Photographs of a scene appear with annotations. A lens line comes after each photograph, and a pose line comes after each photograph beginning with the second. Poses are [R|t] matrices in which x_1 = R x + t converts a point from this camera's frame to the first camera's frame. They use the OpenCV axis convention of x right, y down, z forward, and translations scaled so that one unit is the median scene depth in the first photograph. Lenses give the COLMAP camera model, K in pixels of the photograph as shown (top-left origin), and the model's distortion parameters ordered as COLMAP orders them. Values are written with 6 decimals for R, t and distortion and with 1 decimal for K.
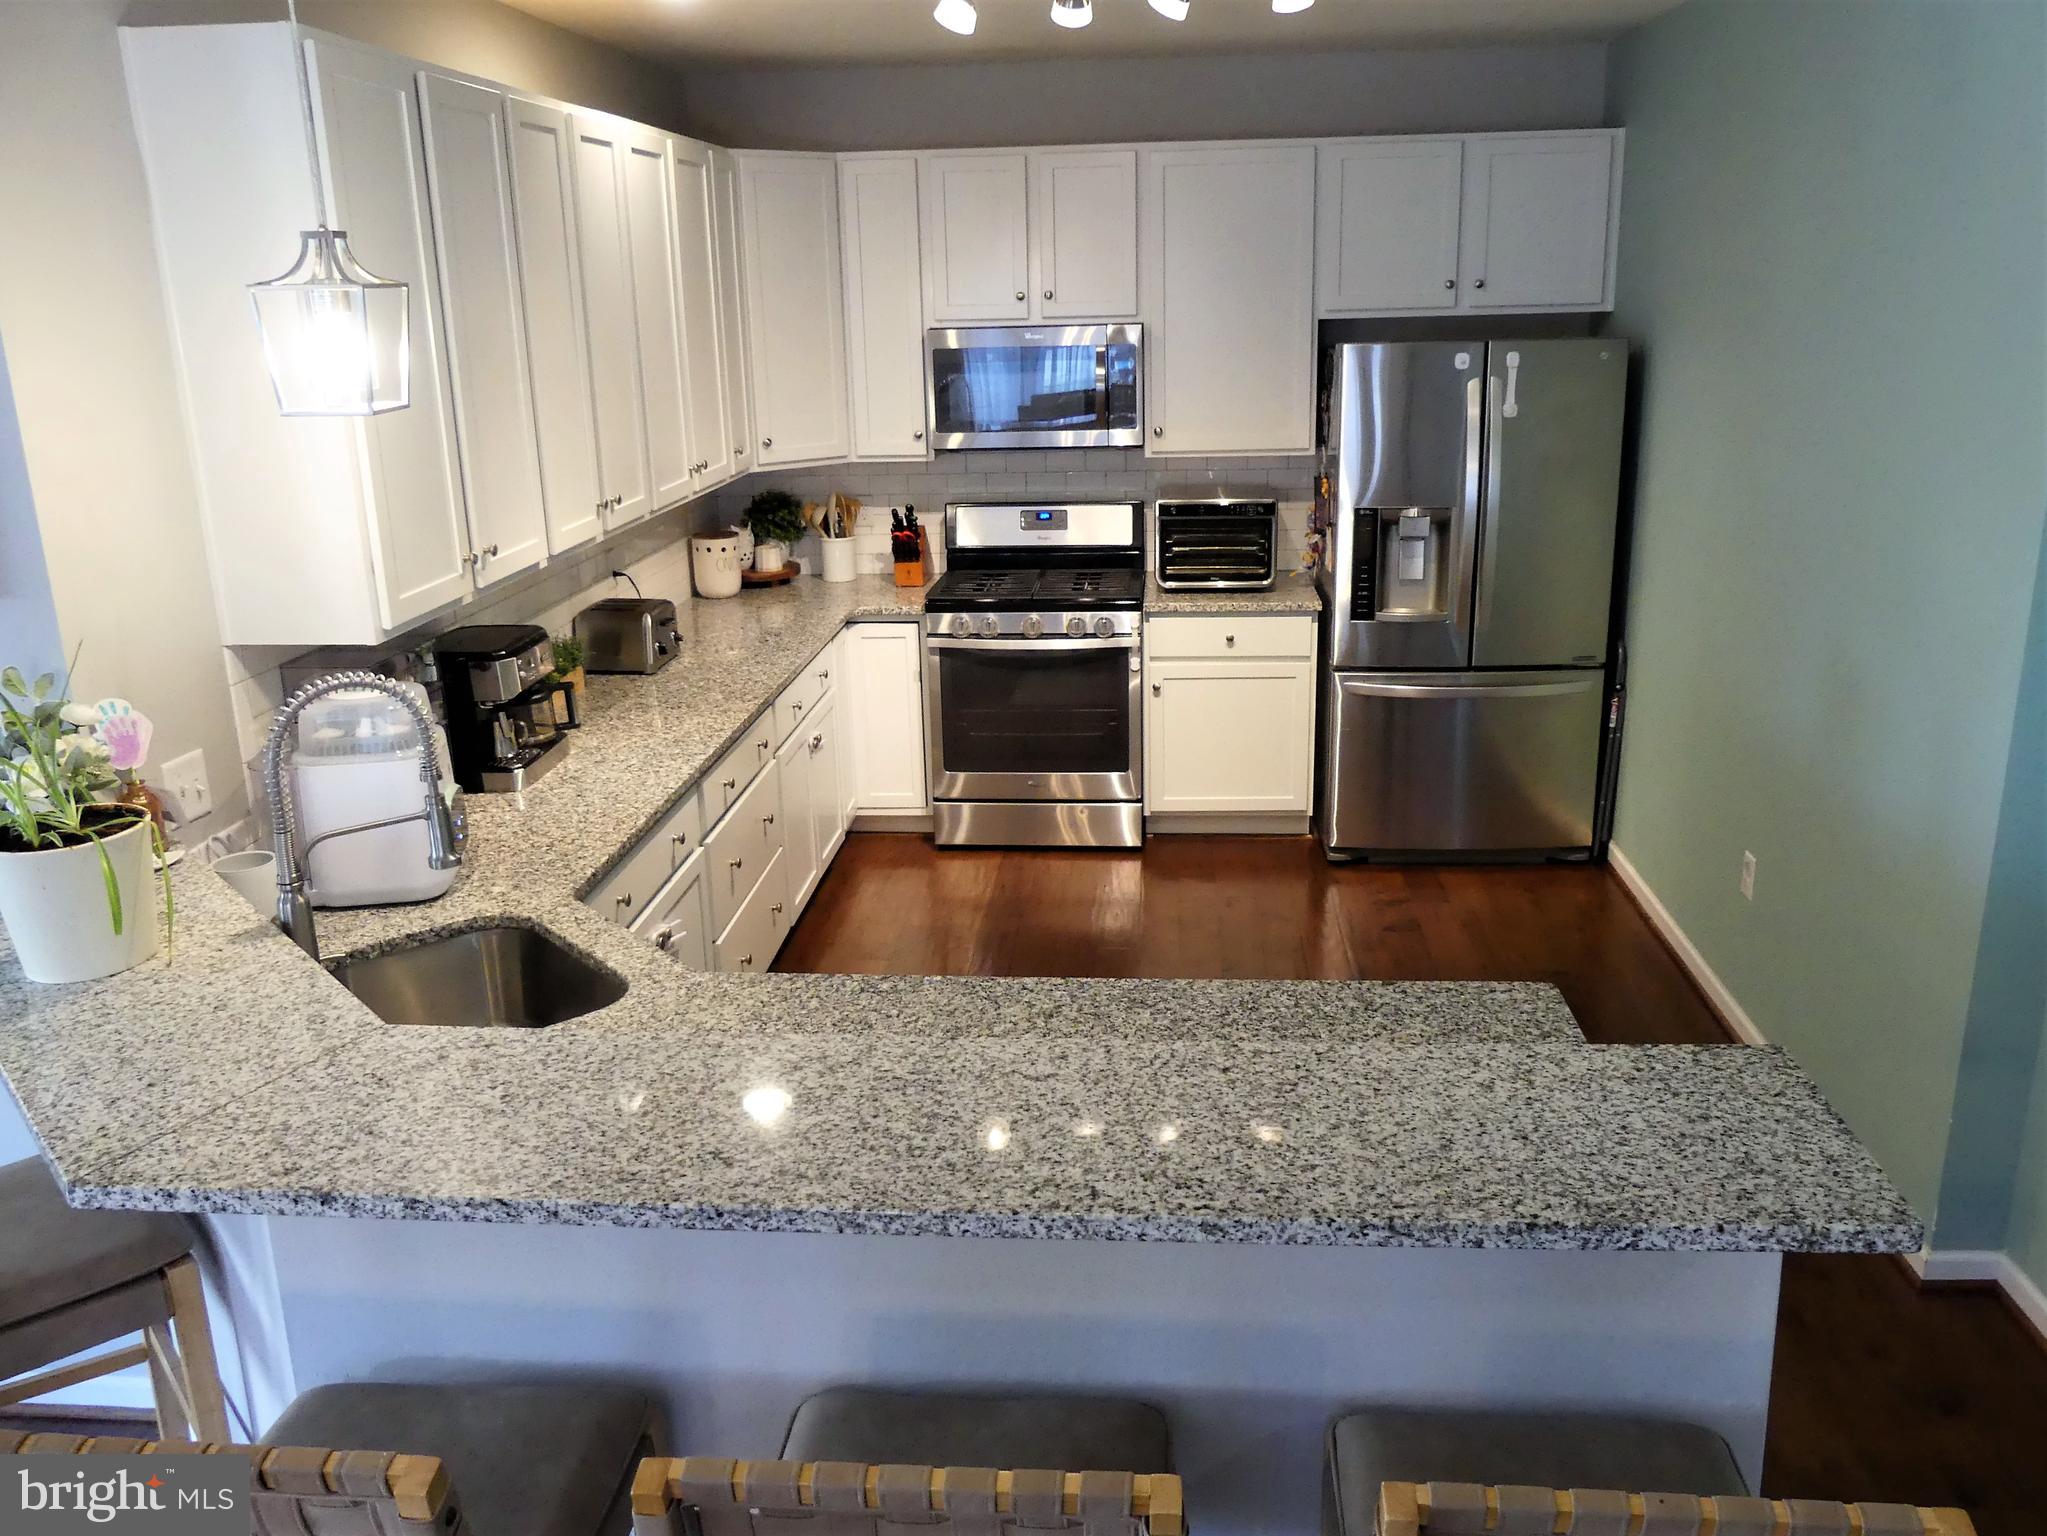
lens RADIAL K [[1551.8, 0, 1097.3], [0, 1551.8, 773.2], [0, 0, 1]] dist [-0.022851, 0.004098]
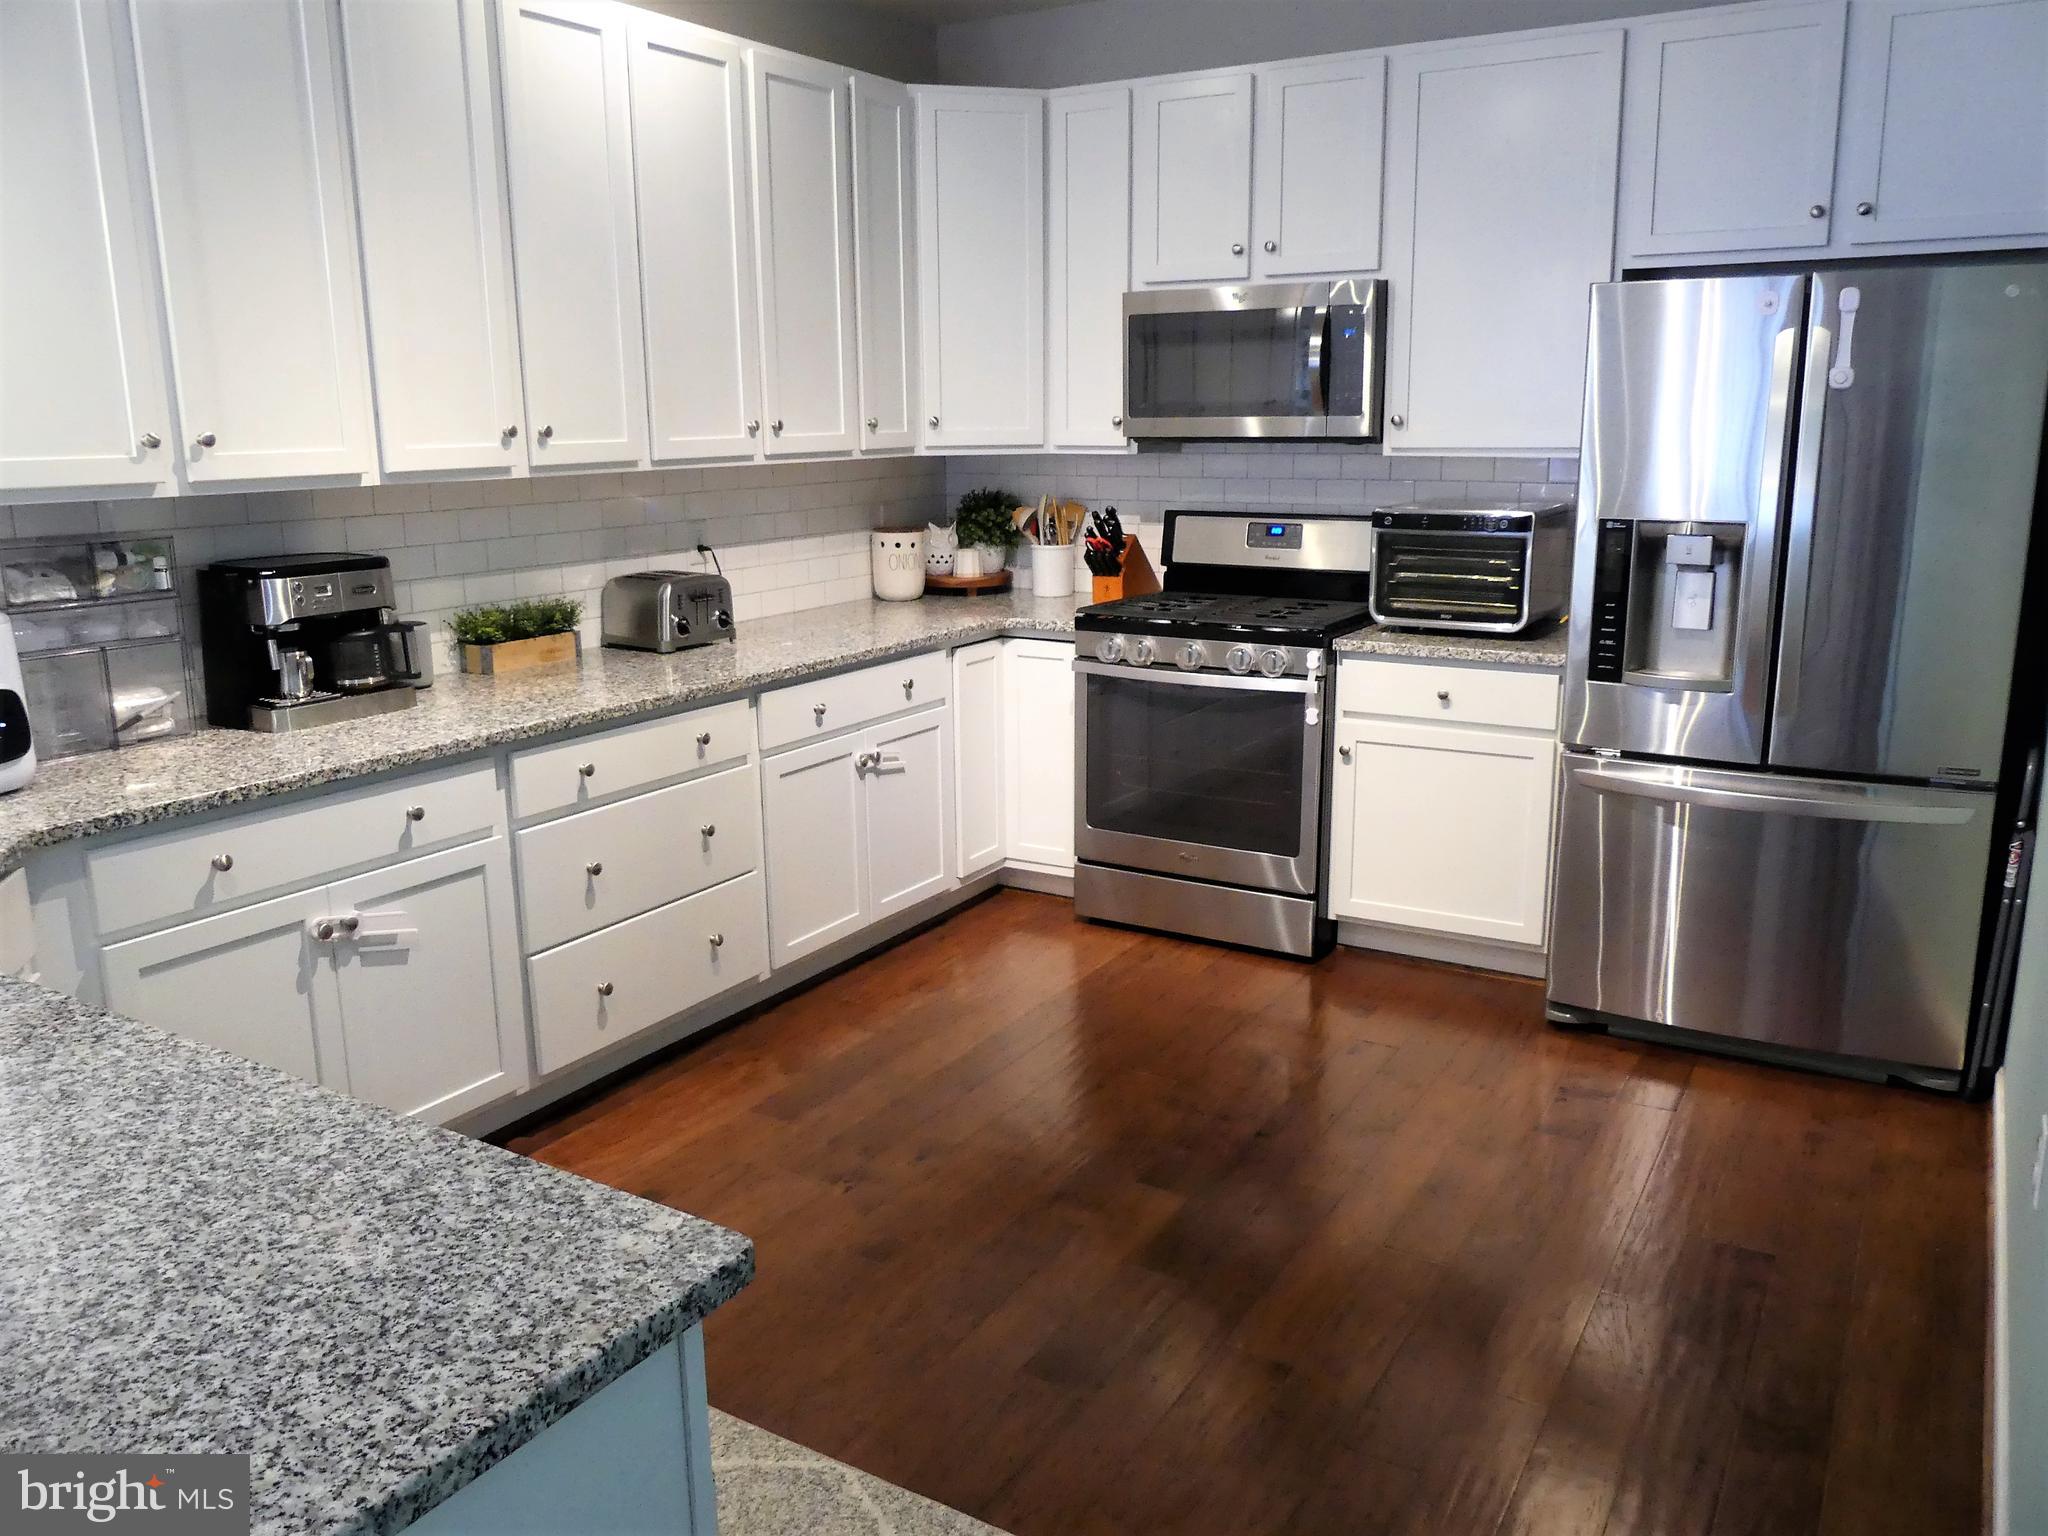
lens RADIAL K [[1552.6, 0, 1087.9], [0, 1552.6, 766.5], [0, 0, 1]] dist [-0.022851, 0.004098]
pose [[0.894618, 0.112129, -0.432533, 0.250919], [-0.141592, 0.989255, -0.036406, -0.002482], [0.423804, 0.093812, 0.900883, 0.260869]]
